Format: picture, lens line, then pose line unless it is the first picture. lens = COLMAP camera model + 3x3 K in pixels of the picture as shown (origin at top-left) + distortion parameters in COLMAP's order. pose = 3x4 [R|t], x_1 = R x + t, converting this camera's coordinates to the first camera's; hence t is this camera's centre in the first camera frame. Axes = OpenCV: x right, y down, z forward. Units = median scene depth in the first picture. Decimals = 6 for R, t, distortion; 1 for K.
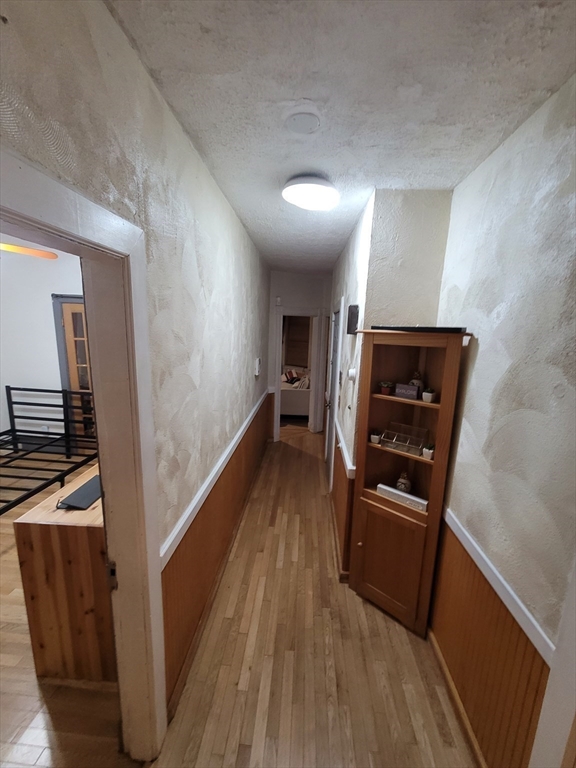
lens RADIAL K [[312.2, 0, 282.2], [0, 312.2, 389.2], [0, 0, 1]] dist [0.000903, 0.000111]
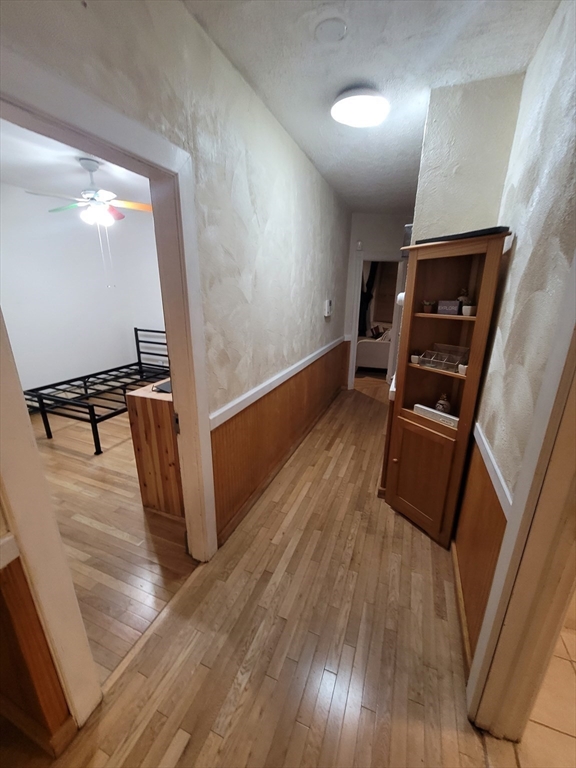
lens RADIAL K [[312.2, 0, 282.1], [0, 312.2, 388.9], [0, 0, 1]] dist [0.000903, 0.000111]
pose [[0.951456, 0.067470, -0.300297, 0.202148], [-0.036232, 0.993446, 0.108409, 0.166250], [0.305644, -0.092266, 0.947665, -0.115307]]
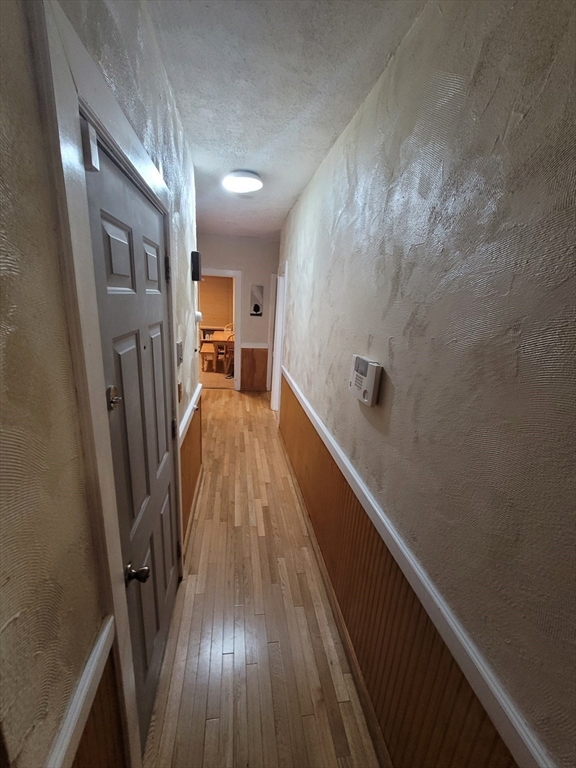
lens RADIAL K [[312.2, 0, 285.6], [0, 312.2, 385.8], [0, 0, 1]] dist [0.000903, 0.000111]
pose [[-0.969652, -0.019403, -0.243717, 0.210518], [-0.127464, 0.890771, 0.436210, -0.426237], [0.208632, 0.454038, -0.866212, 2.511496]]
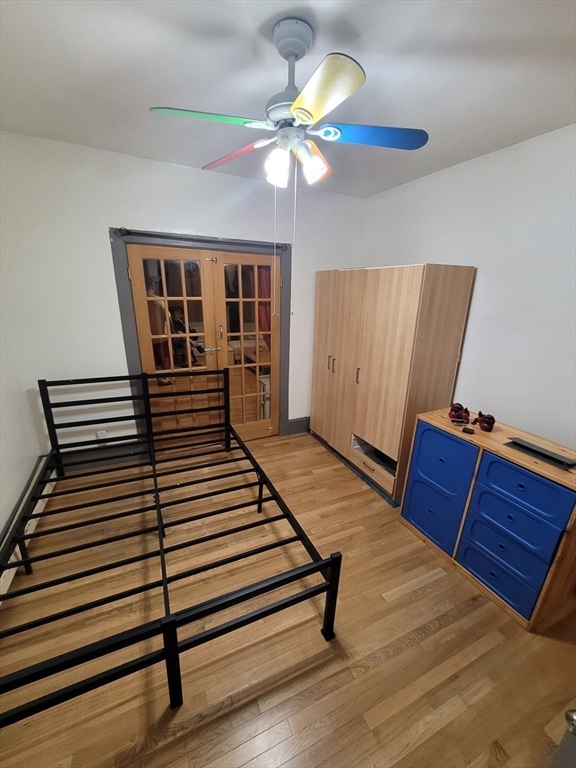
lens RADIAL K [[312.2, 0, 282.2], [0, 312.2, 388.0], [0, 0, 1]] dist [0.000903, 0.000111]
pose [[0.874273, -0.160762, 0.458042, -1.574174], [0.099112, 0.982809, 0.155768, -0.093586], [-0.475210, -0.090786, 0.875176, 0.482960]]
